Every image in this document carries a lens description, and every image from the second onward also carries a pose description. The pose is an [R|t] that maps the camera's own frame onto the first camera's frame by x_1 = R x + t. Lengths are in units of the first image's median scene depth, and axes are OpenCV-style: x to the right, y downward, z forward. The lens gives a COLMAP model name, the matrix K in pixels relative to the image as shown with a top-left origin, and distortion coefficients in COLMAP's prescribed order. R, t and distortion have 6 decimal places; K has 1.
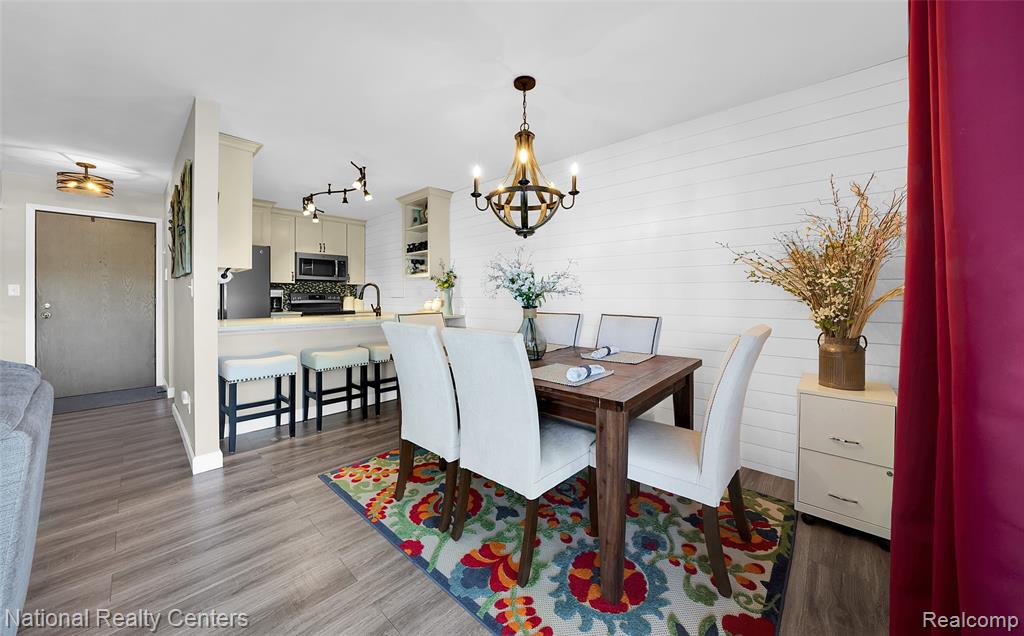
lens RADIAL K [[349.9, 0, 510.3], [0, 349.9, 293.7], [0, 0, 1]] dist [-0.001245, 0.000005]
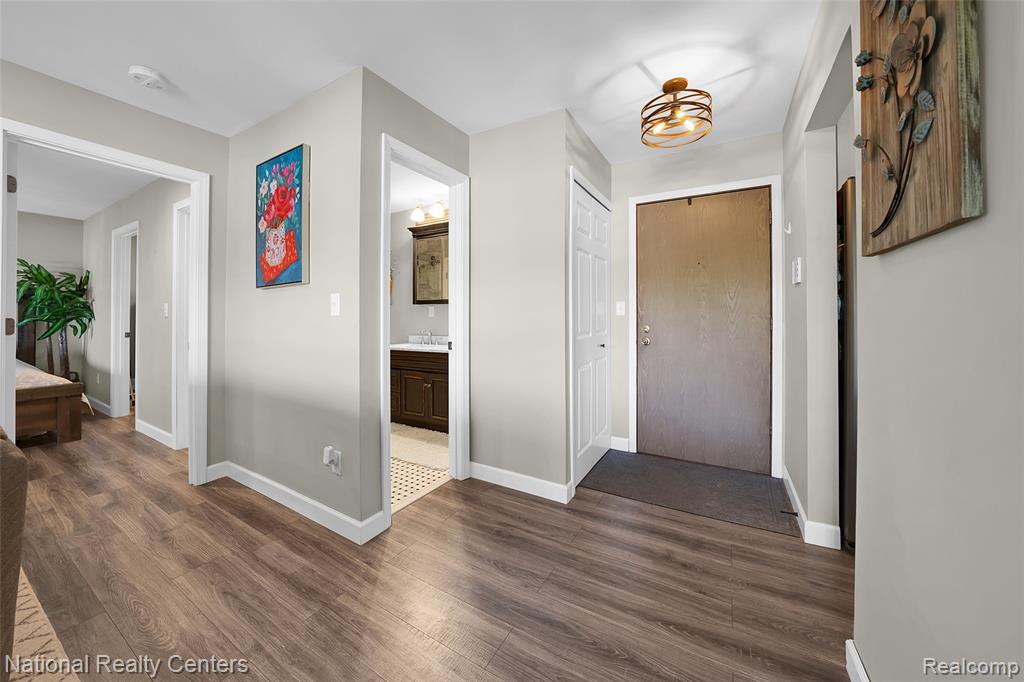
lens RADIAL K [[370.9, 0, 509.3], [0, 370.9, 316.6], [0, 0, 1]] dist [-0.001450, 0.000014]
pose [[0.210670, 0.000964, -0.977557, -0.693438], [0.007231, 0.999971, 0.002545, 0.004948], [0.977531, -0.007605, 0.210656, 0.617530]]
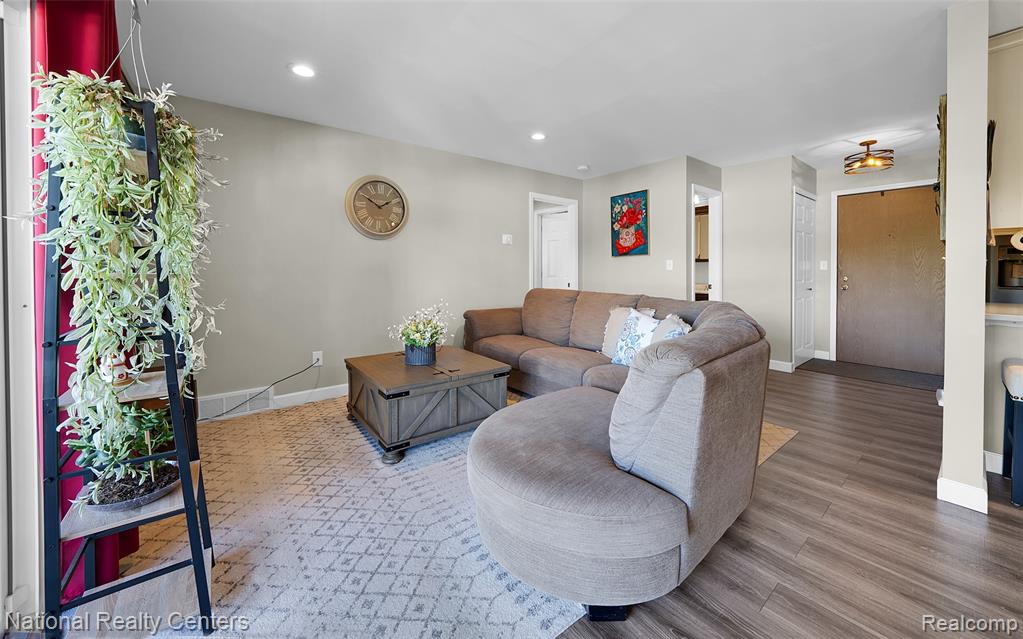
lens RADIAL K [[377.8, 0, 510.0], [0, 377.8, 274.1], [0, 0, 1]] dist [-0.000657, 0.000132]
pose [[-0.144584, 0.010171, -0.989440, 0.041153], [0.005874, 0.999938, 0.009420, 0.001581], [0.989475, -0.004450, -0.144635, 0.119099]]
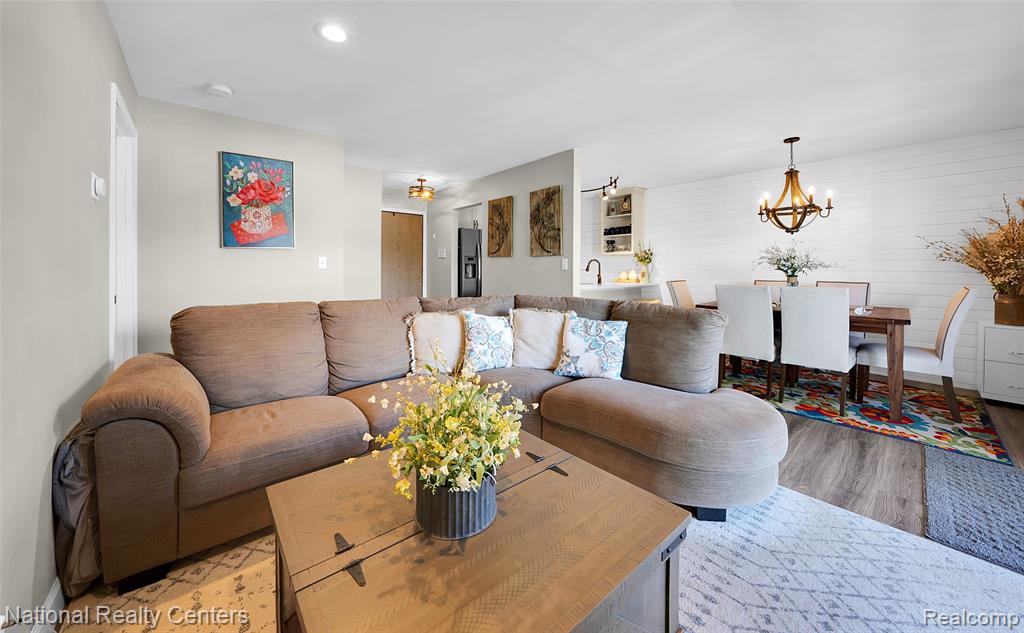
lens RADIAL K [[363.4, 0, 516.7], [0, 363.4, 271.8], [0, 0, 1]] dist [0.009209, 0.000164]
pose [[0.996141, 0.002757, -0.087723, -0.686786], [-0.000992, 0.999796, 0.020156, -0.009196], [0.087761, -0.019991, 0.995941, -0.526649]]
